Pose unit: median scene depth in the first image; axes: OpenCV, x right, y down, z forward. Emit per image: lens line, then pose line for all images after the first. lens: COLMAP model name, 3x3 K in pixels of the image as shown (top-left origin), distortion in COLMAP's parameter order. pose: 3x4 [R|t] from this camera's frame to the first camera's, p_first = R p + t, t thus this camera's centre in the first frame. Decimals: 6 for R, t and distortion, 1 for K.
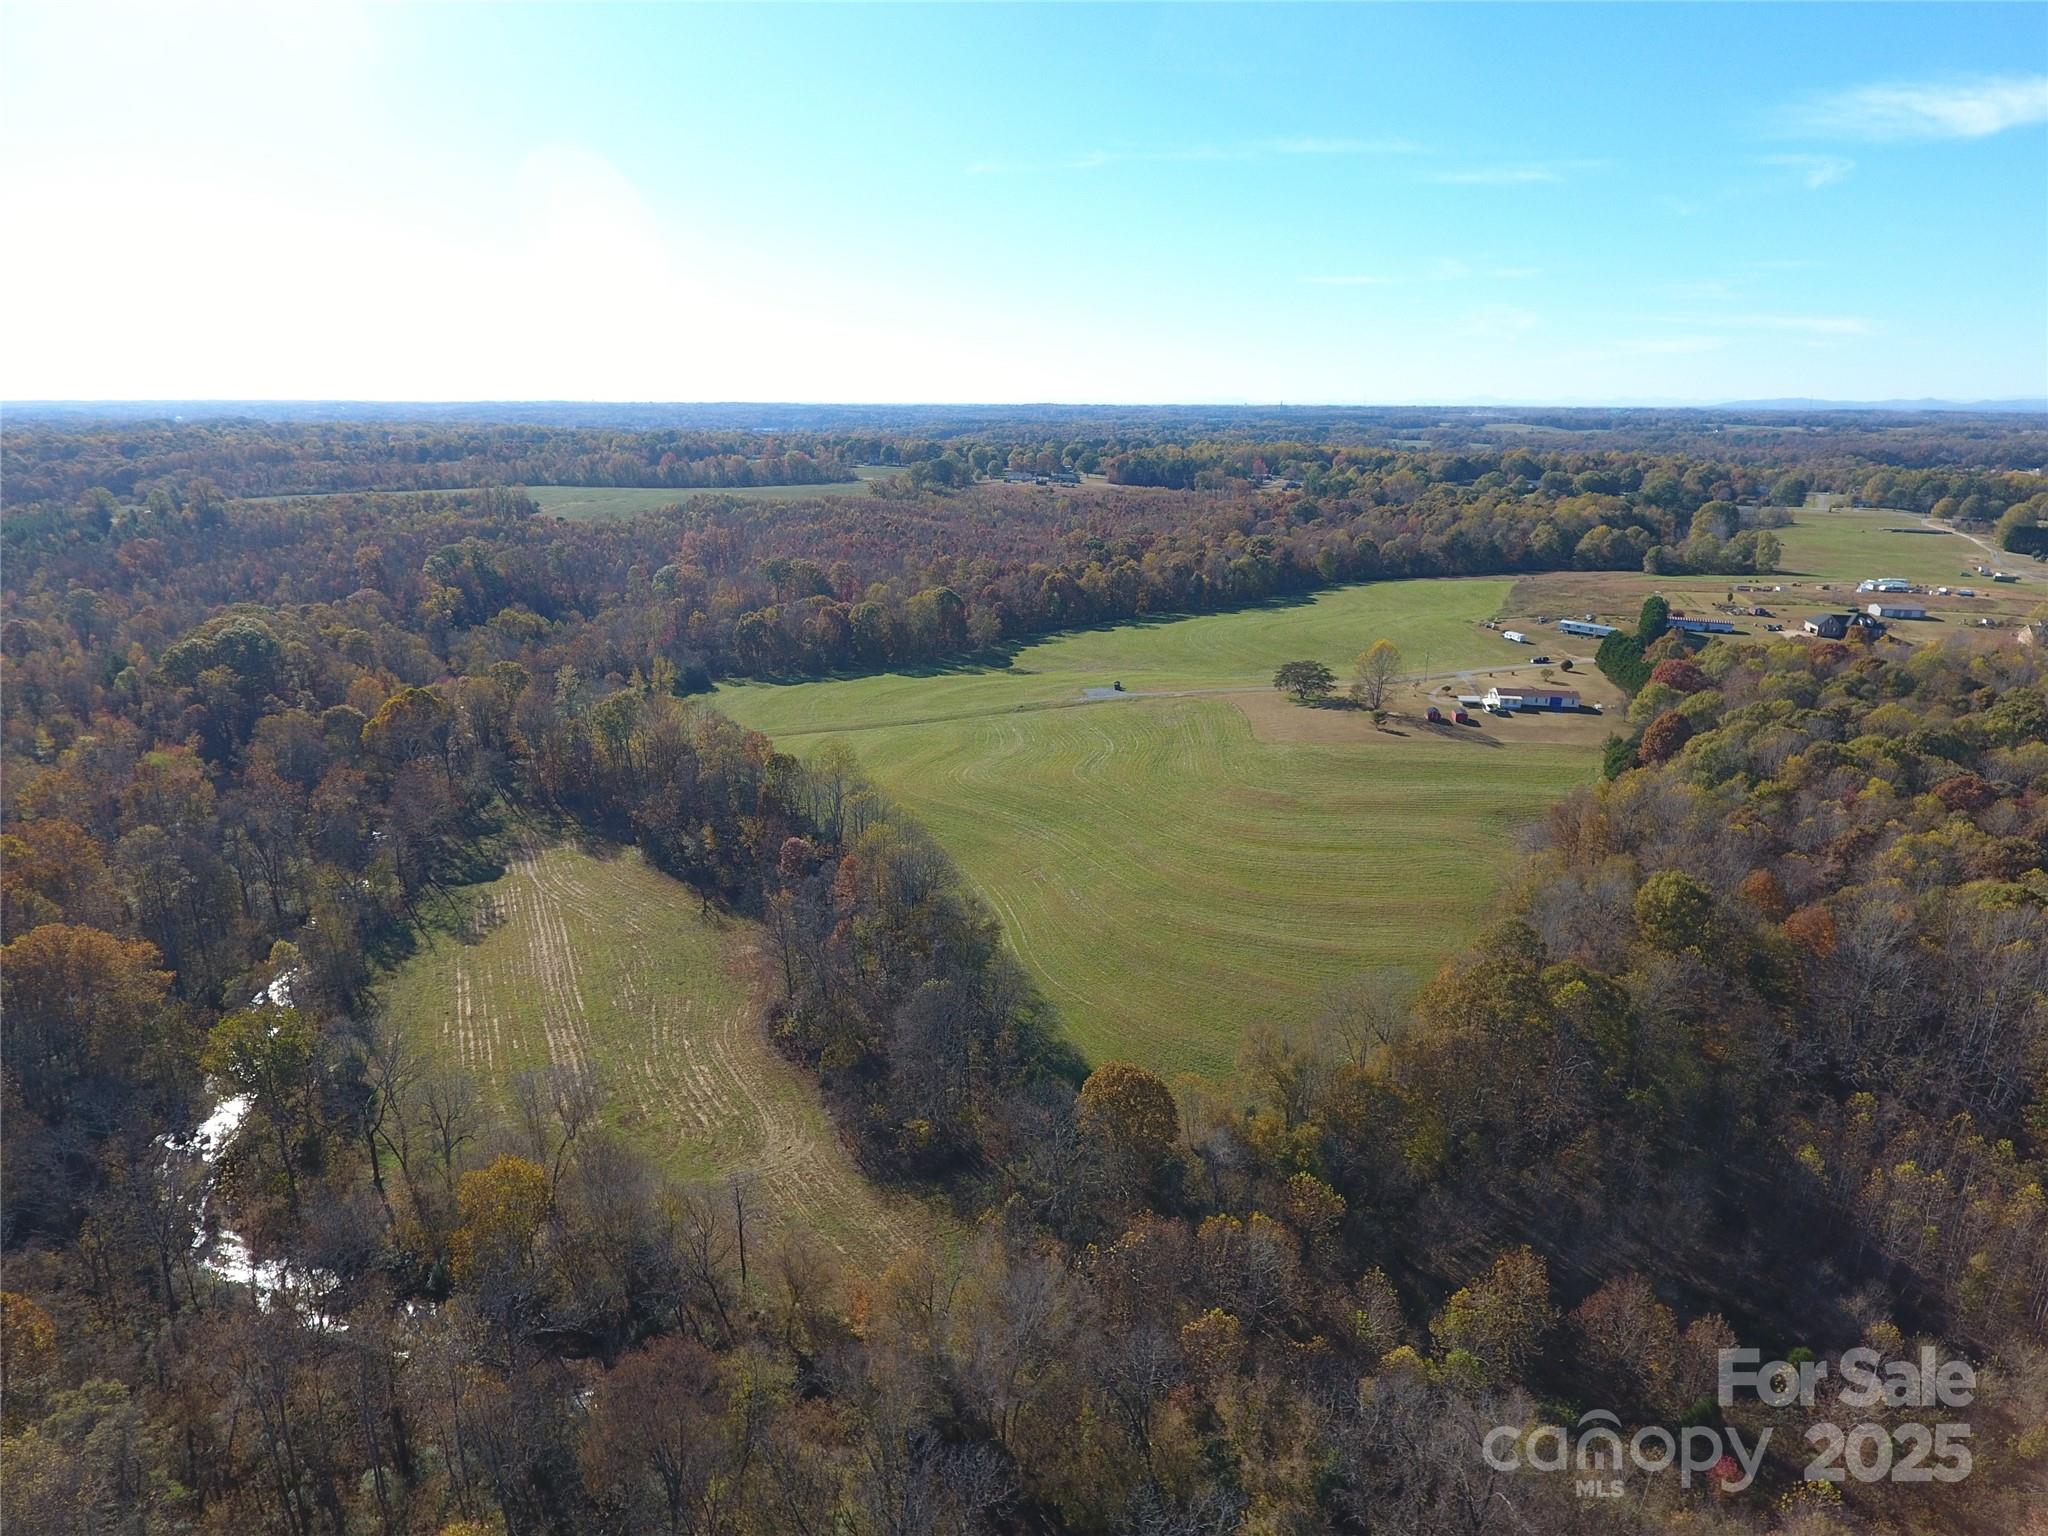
lens RADIAL K [[1209.6, 0, 1022.9], [0, 1209.6, 757.9], [0, 0, 1]] dist [-0.004193, 0.000865]
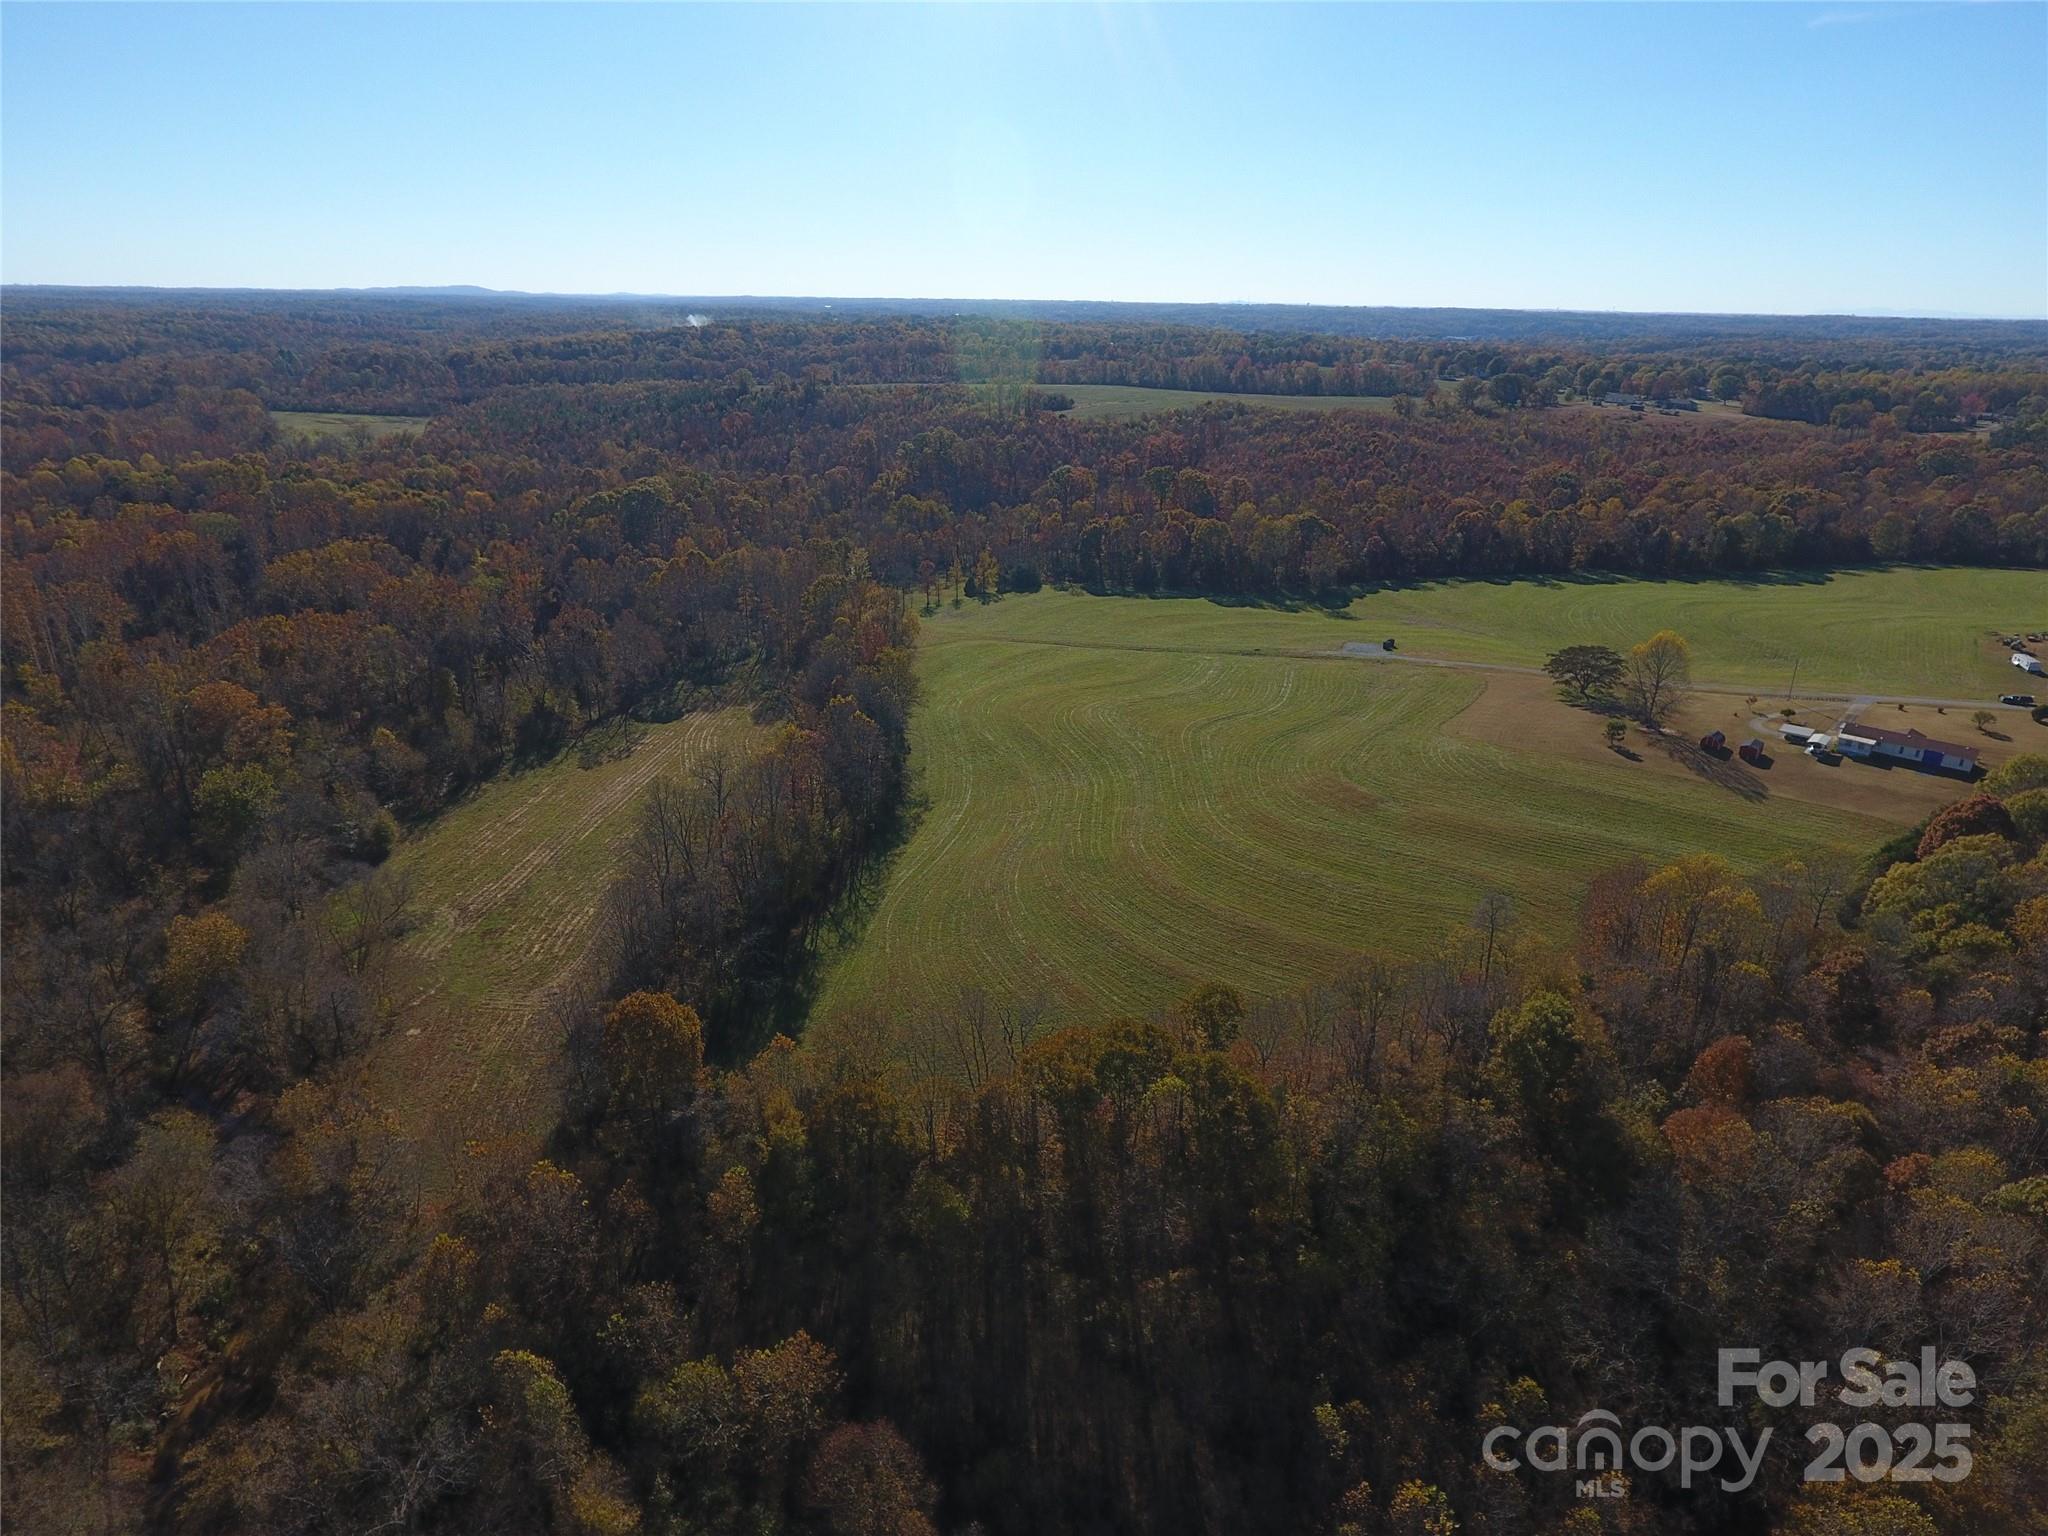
lens RADIAL K [[1209.6, 0, 1016.3], [0, 1209.6, 780.6], [0, 0, 1]] dist [-0.004193, 0.000865]
pose [[0.846995, 0.204996, -0.490486, 0.248233], [-0.161577, 0.978280, 0.129847, -0.028252], [0.506451, -0.030728, 0.861721, 0.104423]]
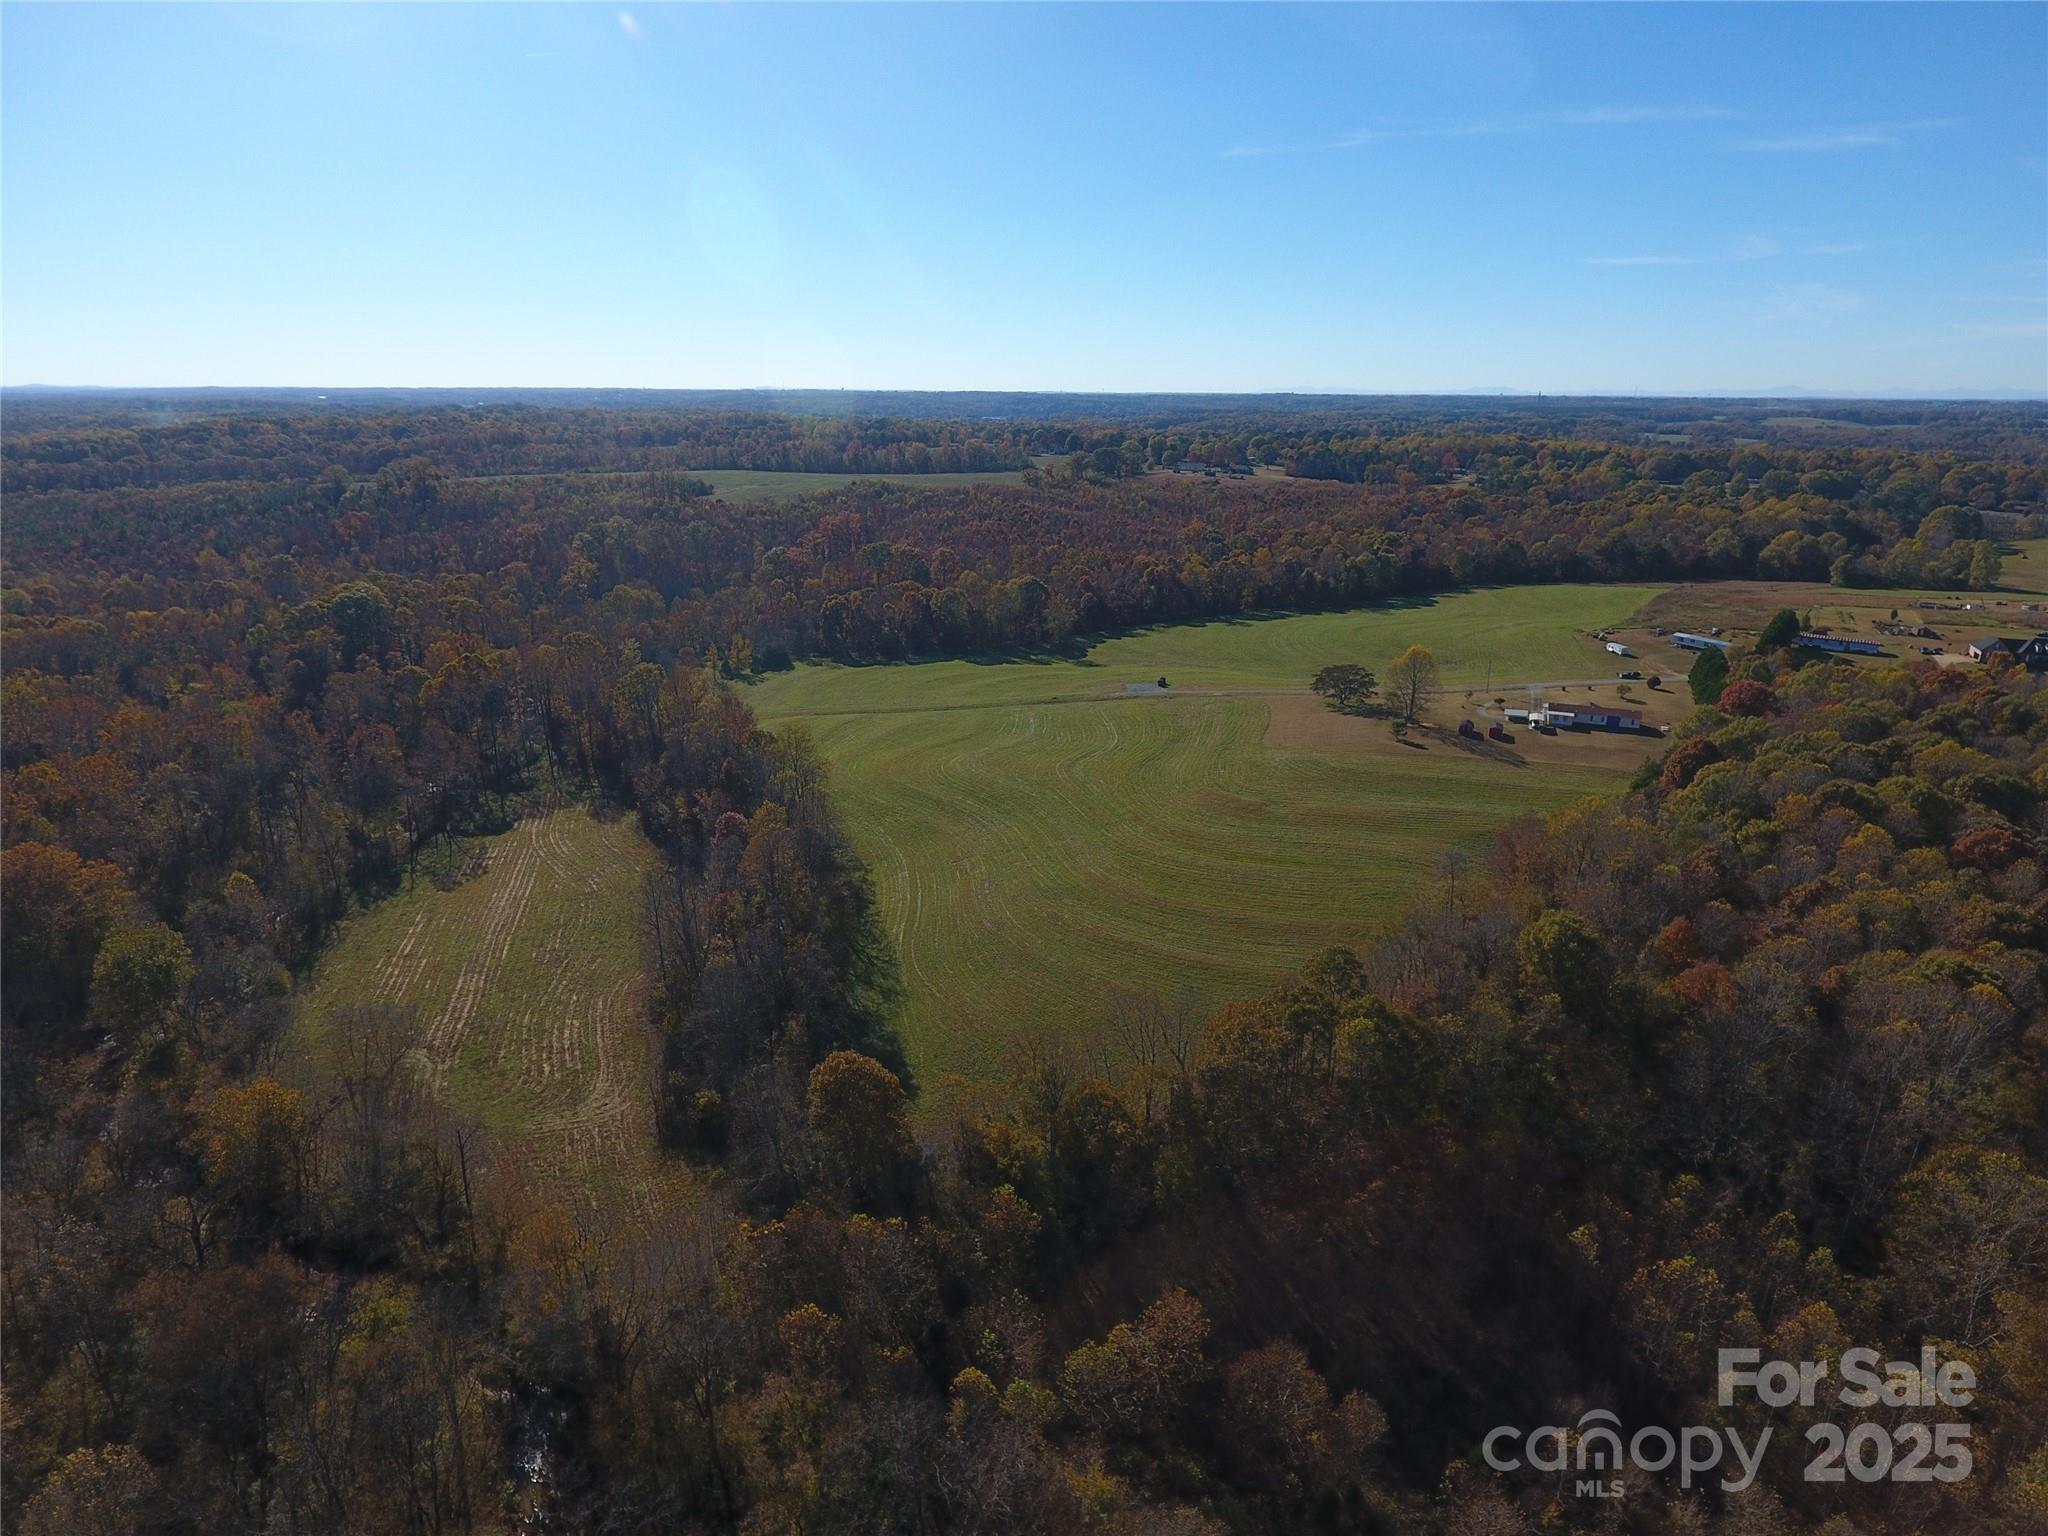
lens RADIAL K [[1209.6, 0, 1021.8], [0, 1209.6, 771.1], [0, 0, 1]] dist [-0.004193, 0.000865]
pose [[0.981397, 0.059633, -0.182496, 0.126010], [-0.056351, 0.998143, 0.023120, -0.003462], [0.183536, -0.012406, 0.982935, 0.016264]]
